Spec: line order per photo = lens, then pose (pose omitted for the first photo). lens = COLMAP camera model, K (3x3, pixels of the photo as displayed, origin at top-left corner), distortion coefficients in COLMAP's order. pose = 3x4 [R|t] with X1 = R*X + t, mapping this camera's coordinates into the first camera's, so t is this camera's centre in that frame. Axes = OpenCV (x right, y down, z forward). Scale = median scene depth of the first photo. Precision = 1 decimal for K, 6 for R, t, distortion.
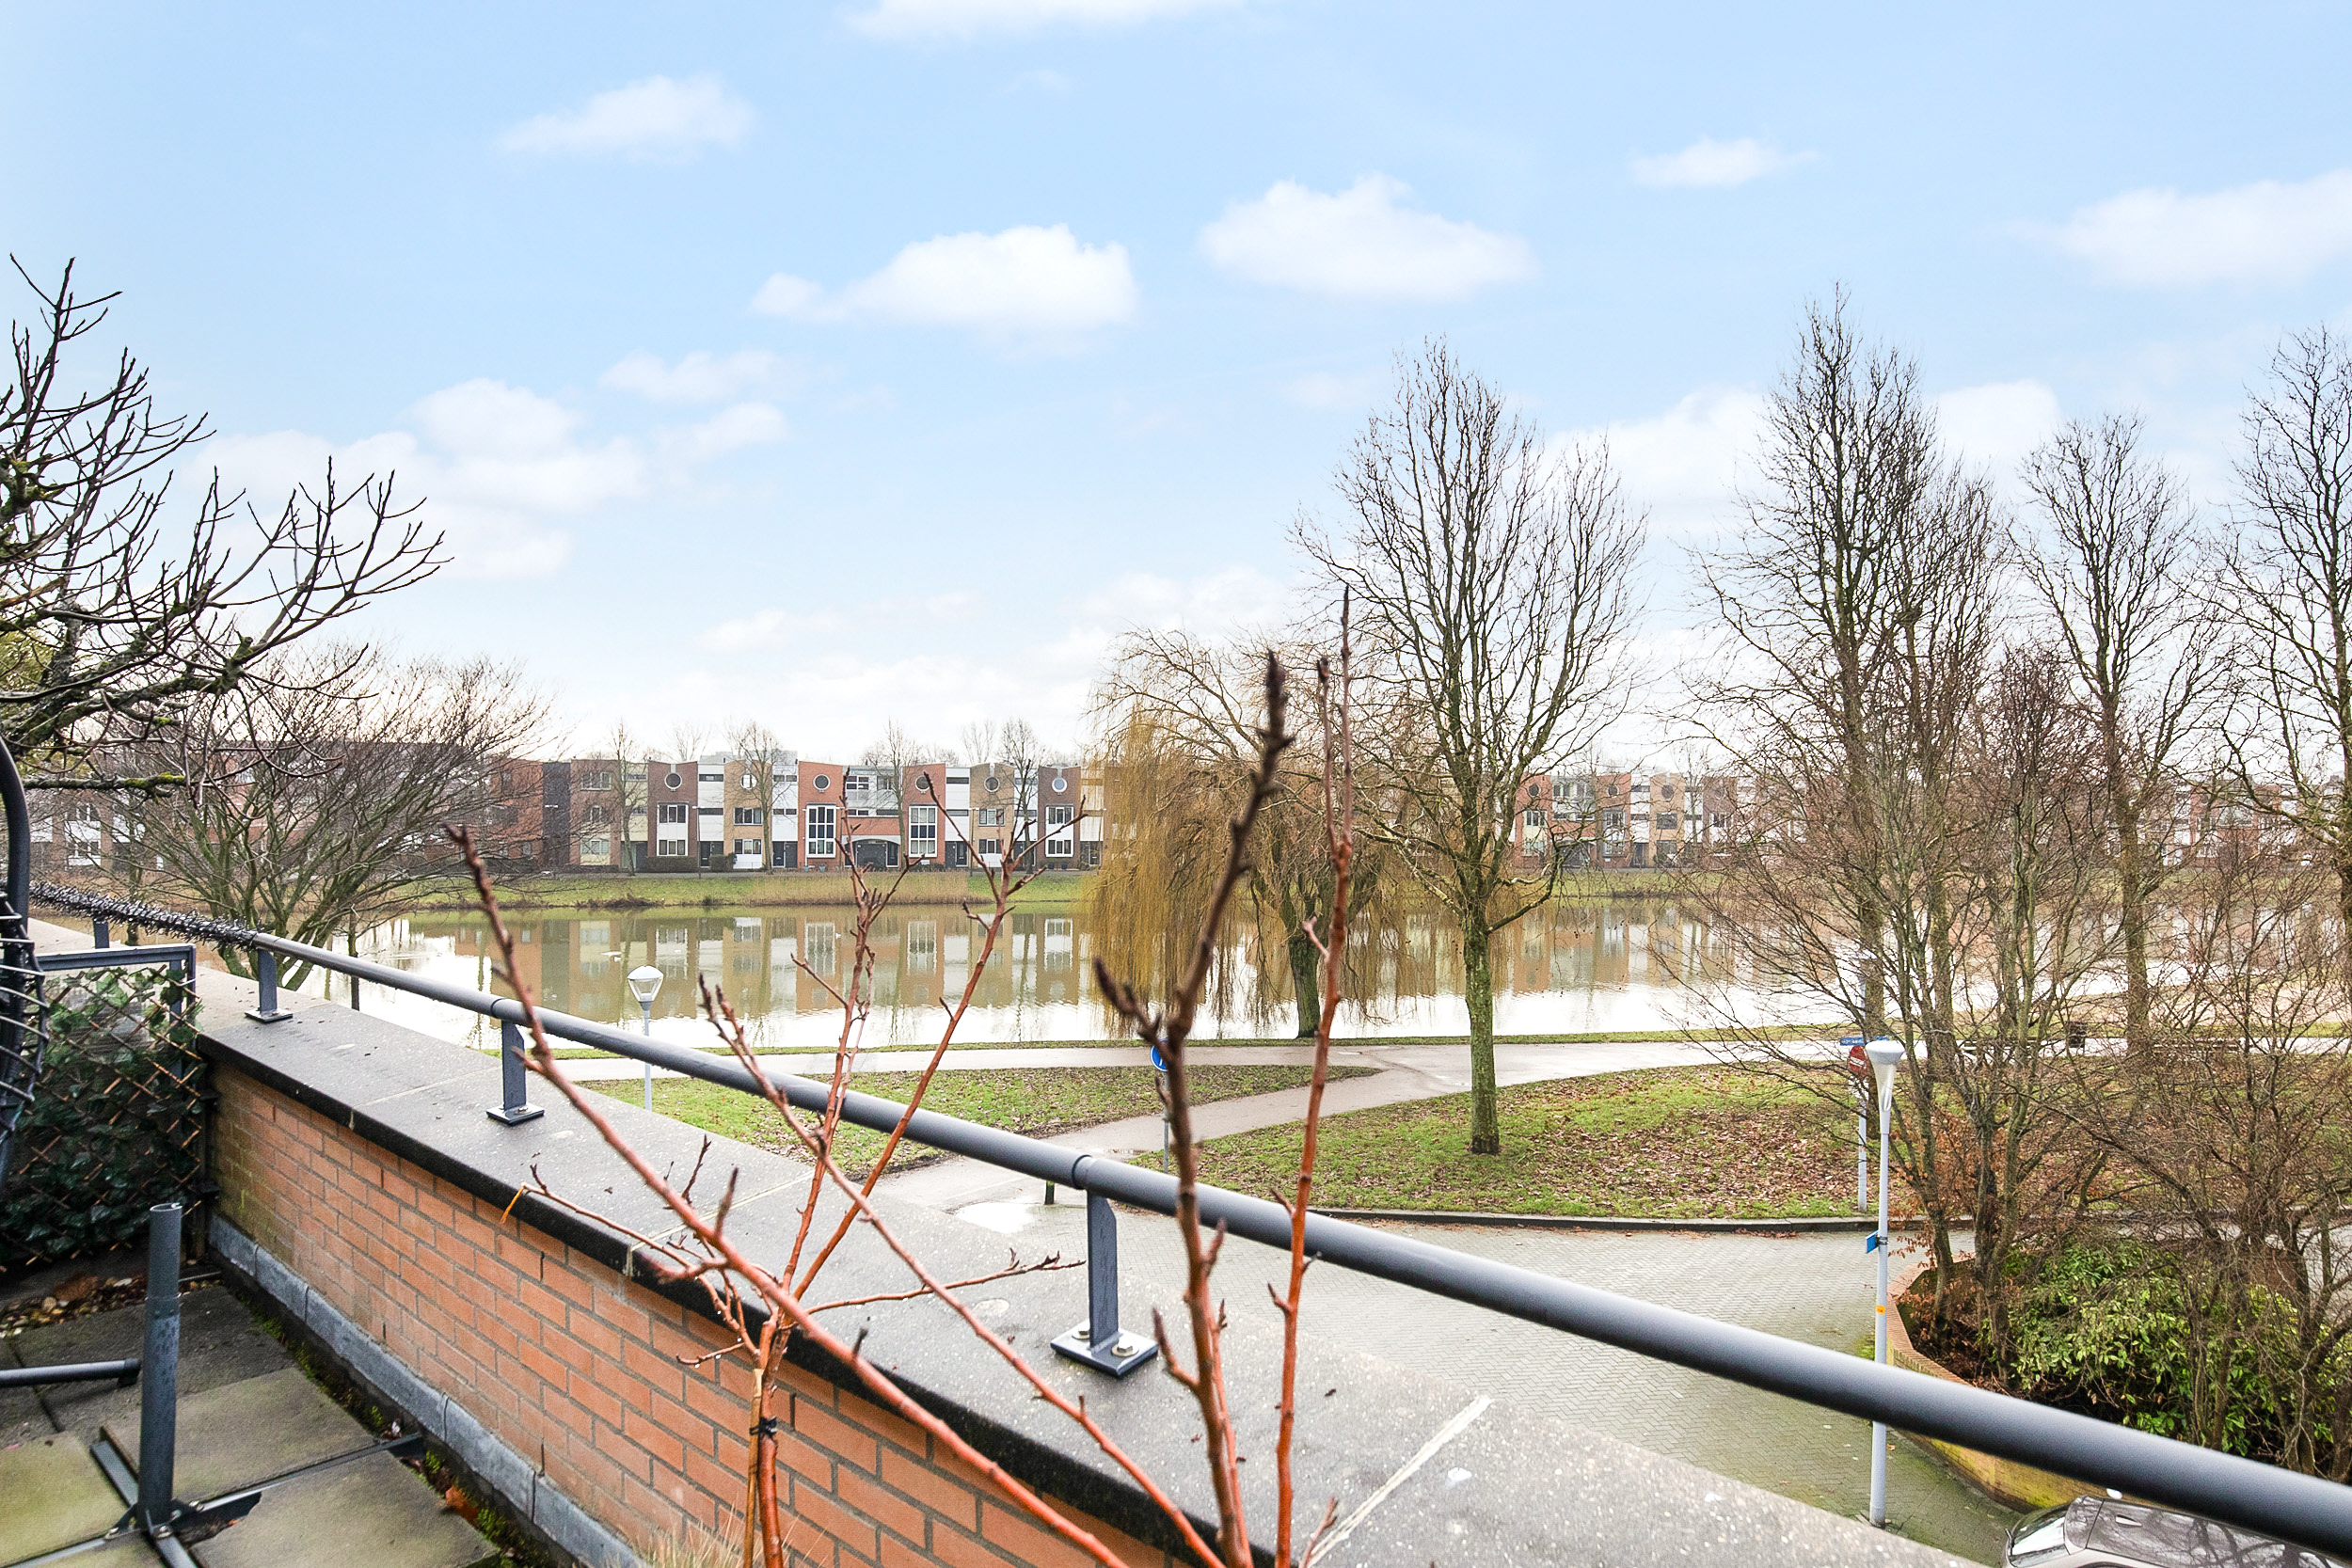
lens RADIAL K [[1380.2, 0, 1169.2], [0, 1380.2, 775.7], [0, 0, 1]] dist [0.003168, 0.000098]
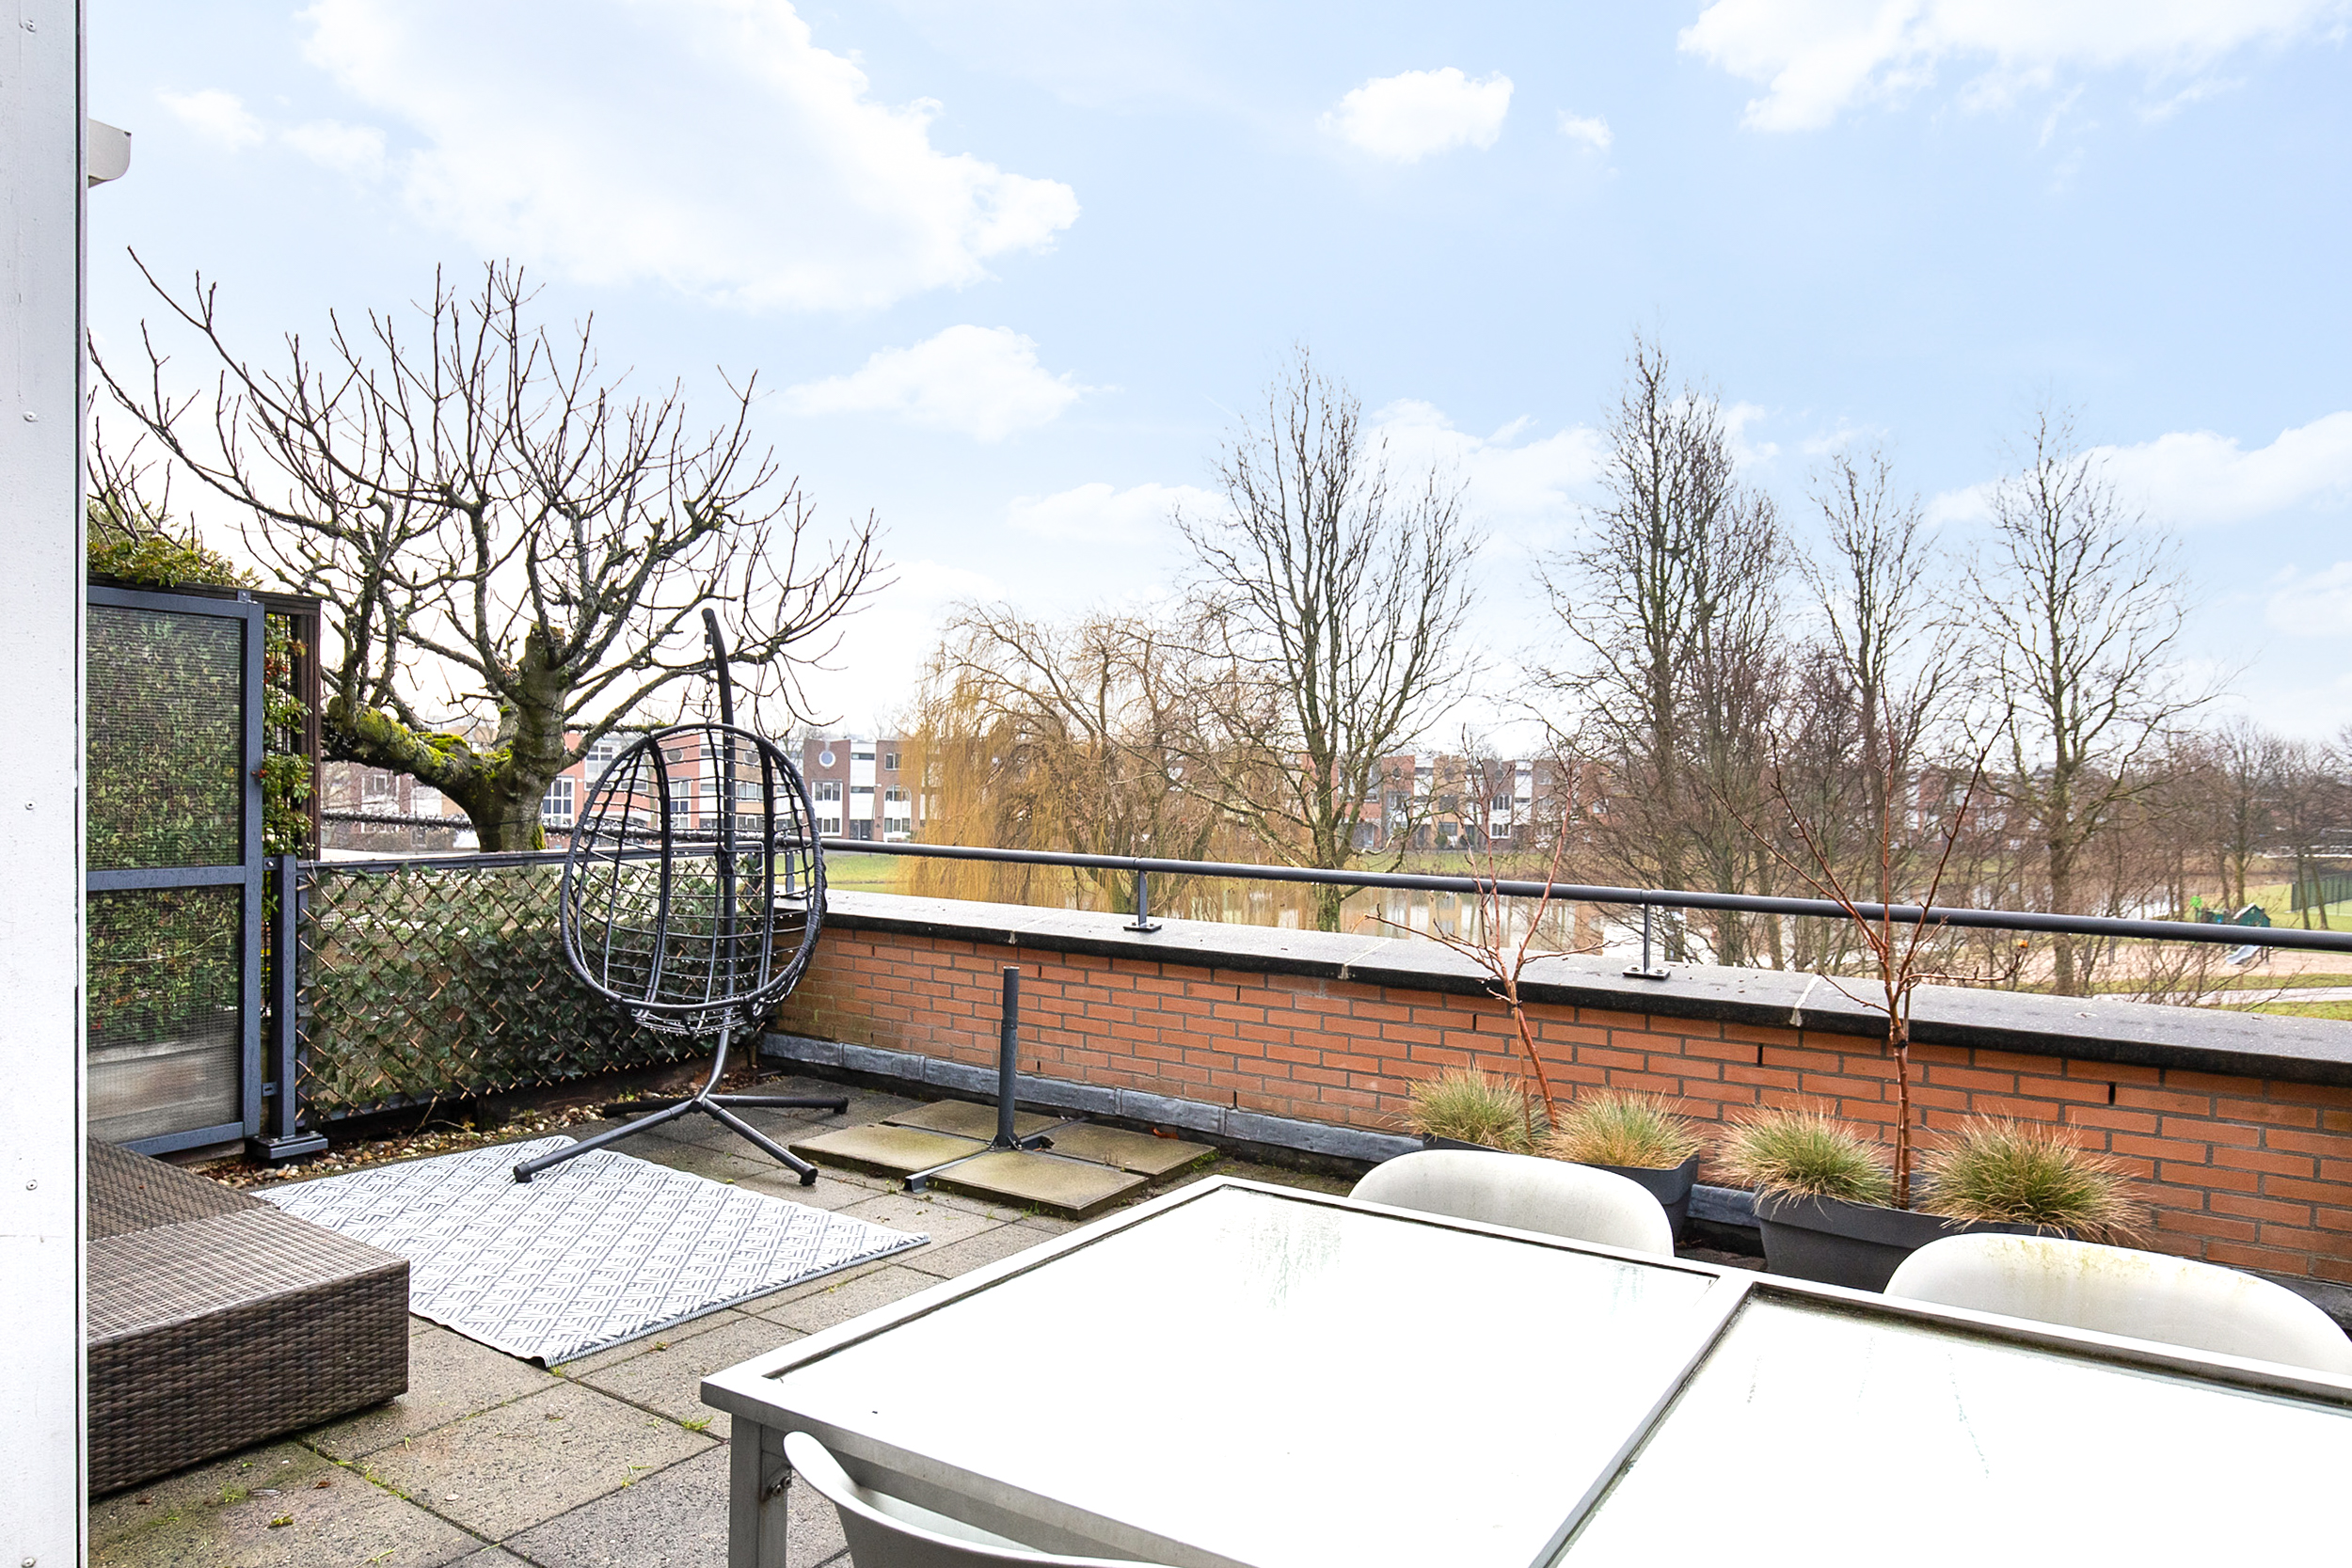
lens RADIAL K [[1467.8, 0, 1180.1], [0, 1467.8, 786.8], [0, 0, 1]] dist [0.006506, 0.000914]
pose [[0.984995, 0.010400, 0.172272, -0.082461], [-0.014341, 0.999663, 0.021650, 0.003858], [-0.171989, -0.023796, 0.984812, -0.085198]]
